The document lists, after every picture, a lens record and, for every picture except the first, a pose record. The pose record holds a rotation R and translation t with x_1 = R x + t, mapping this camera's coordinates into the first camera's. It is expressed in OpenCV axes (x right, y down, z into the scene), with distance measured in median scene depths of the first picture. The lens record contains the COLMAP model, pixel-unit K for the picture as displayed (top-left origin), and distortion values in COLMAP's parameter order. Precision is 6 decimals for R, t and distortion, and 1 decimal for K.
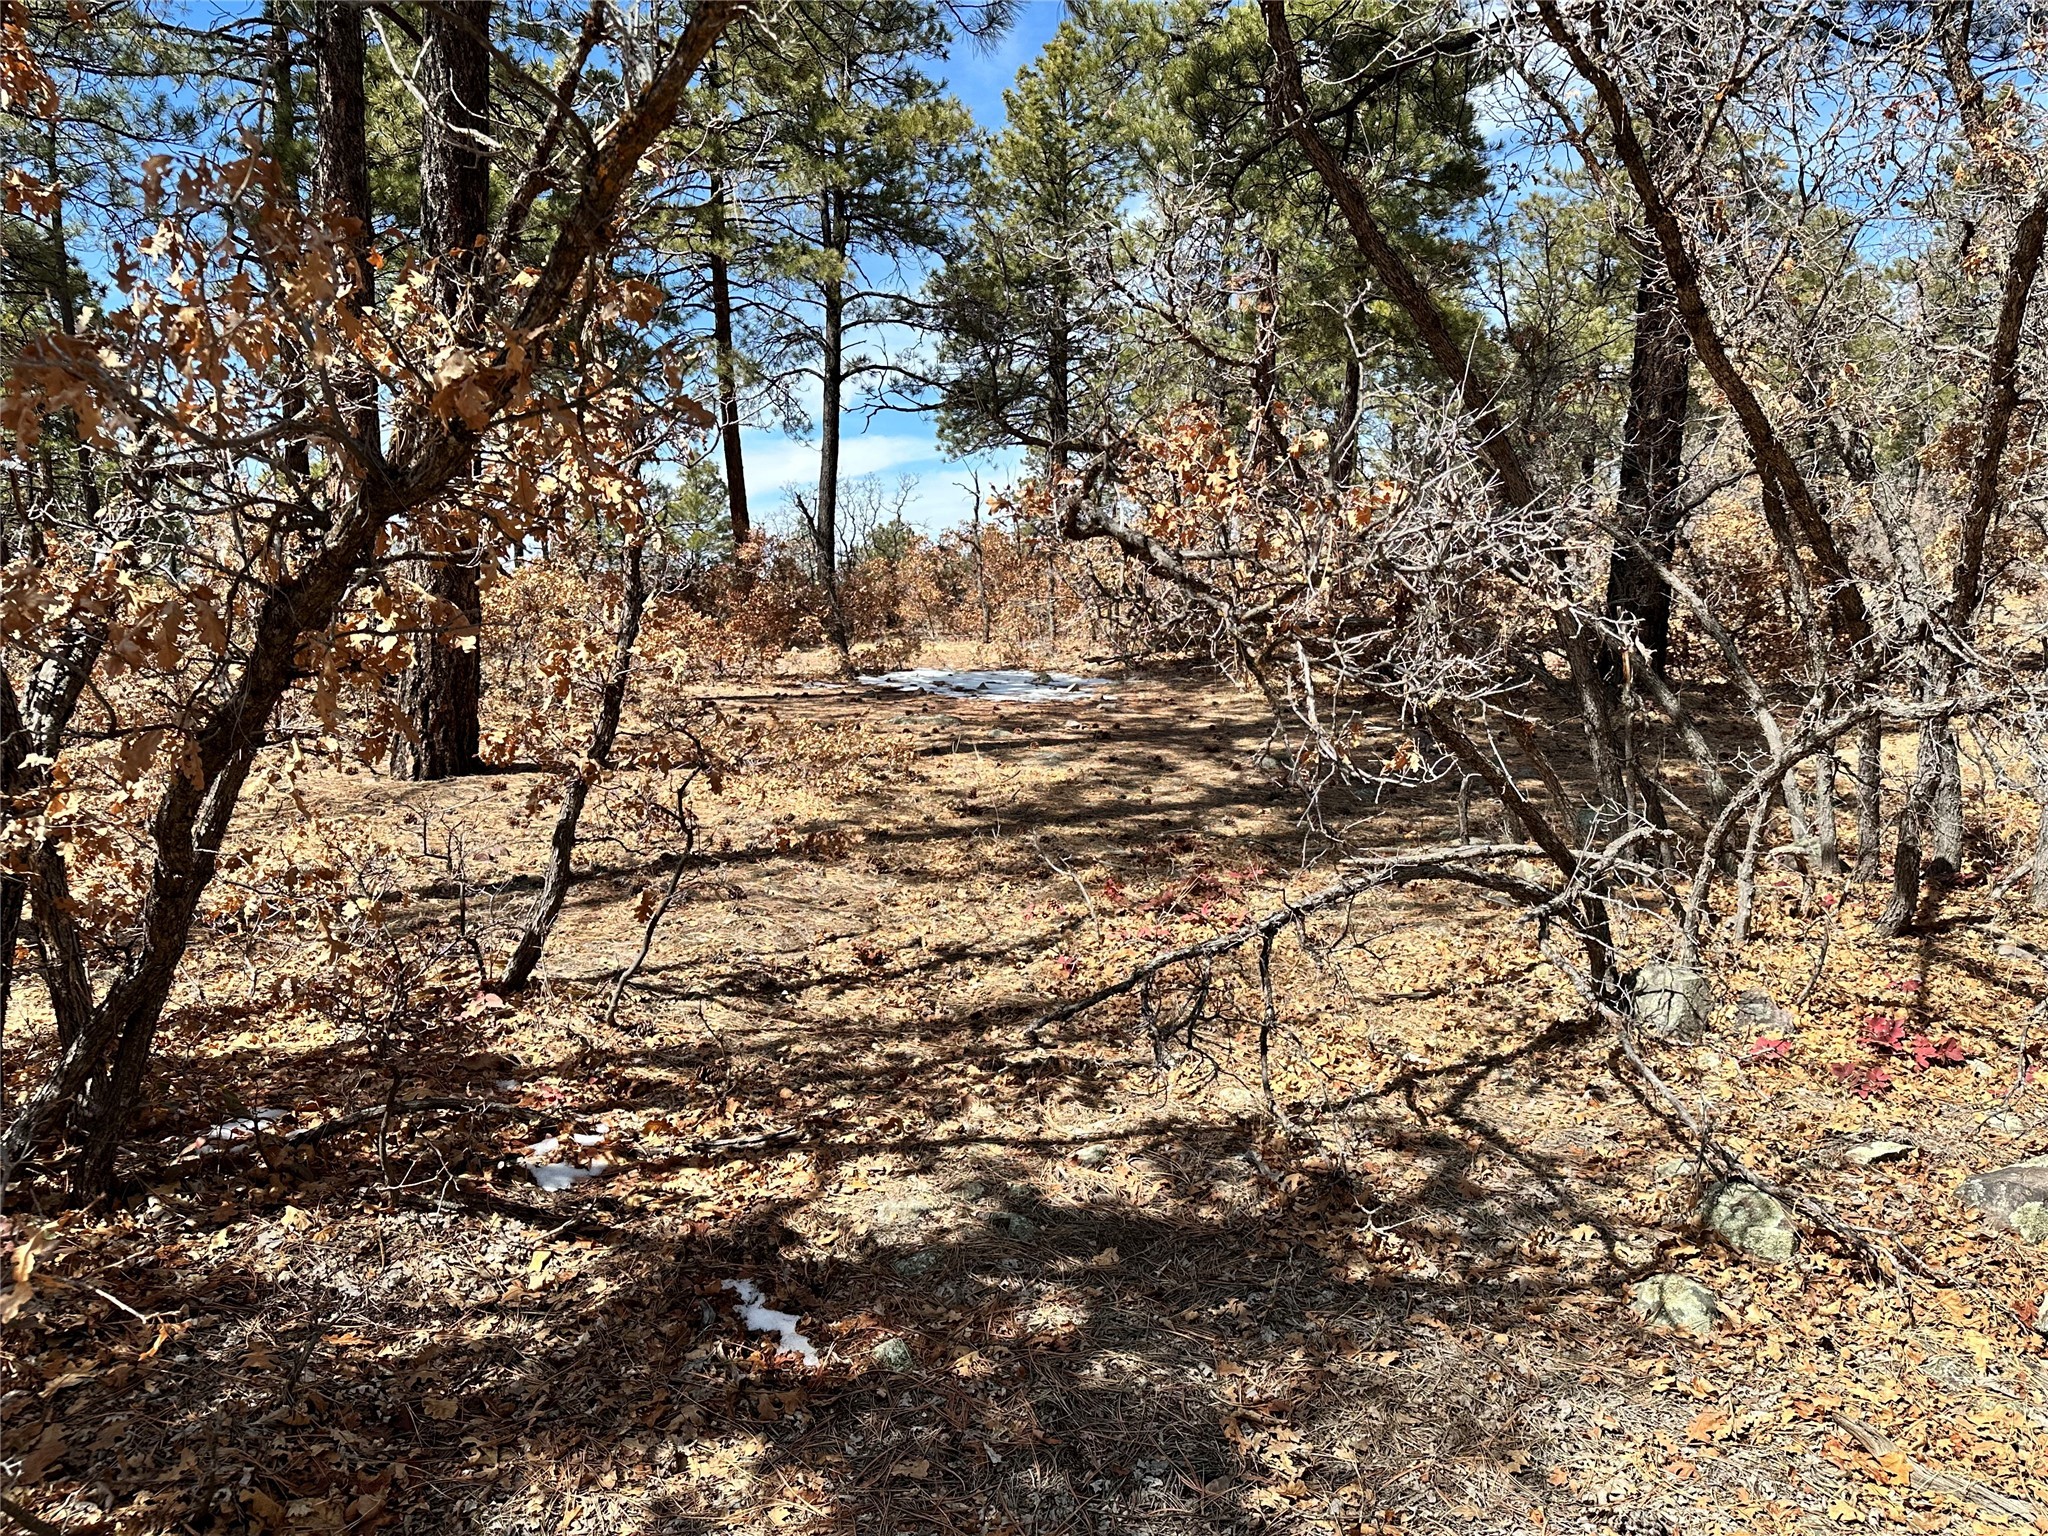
lens RADIAL K [[1436.0, 0, 1024.2], [0, 1436.0, 761.3], [0, 0, 1]] dist [0.001851, -0.010387]
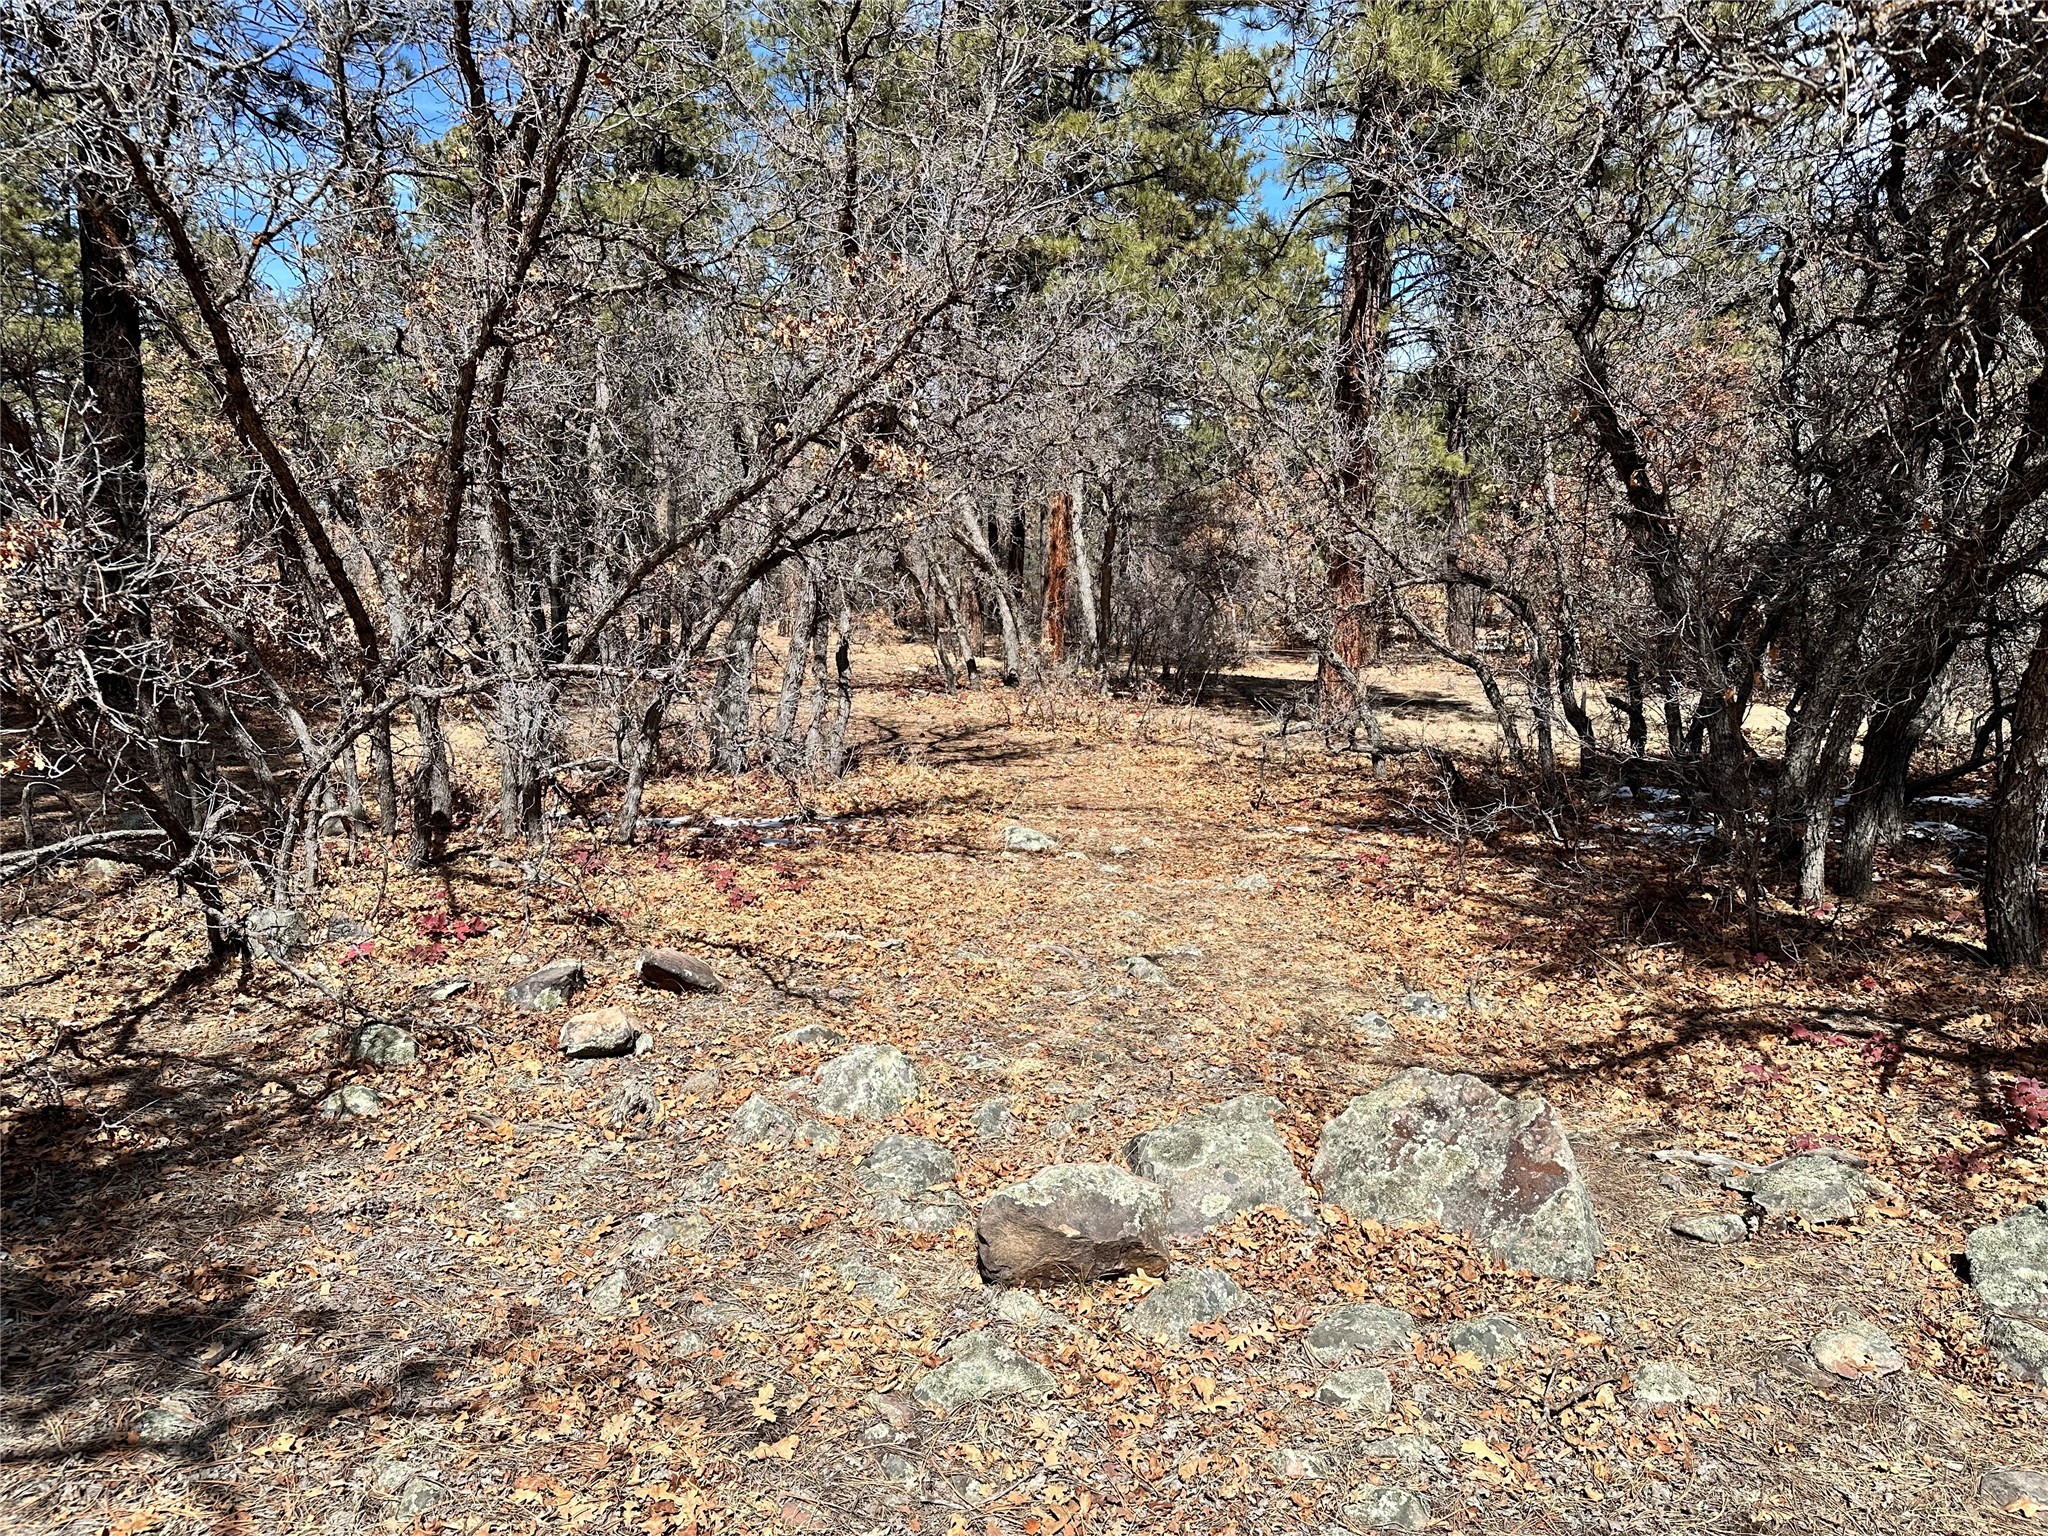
lens RADIAL K [[1436.0, 0, 1024.6], [0, 1436.0, 766.7], [0, 0, 1]] dist [0.001851, -0.010387]
pose [[0.543293, -0.088466, 0.834869, -0.254057], [0.095105, 0.994517, 0.043494, 0.029719], [-0.834139, 0.055770, 0.548728, -0.271183]]
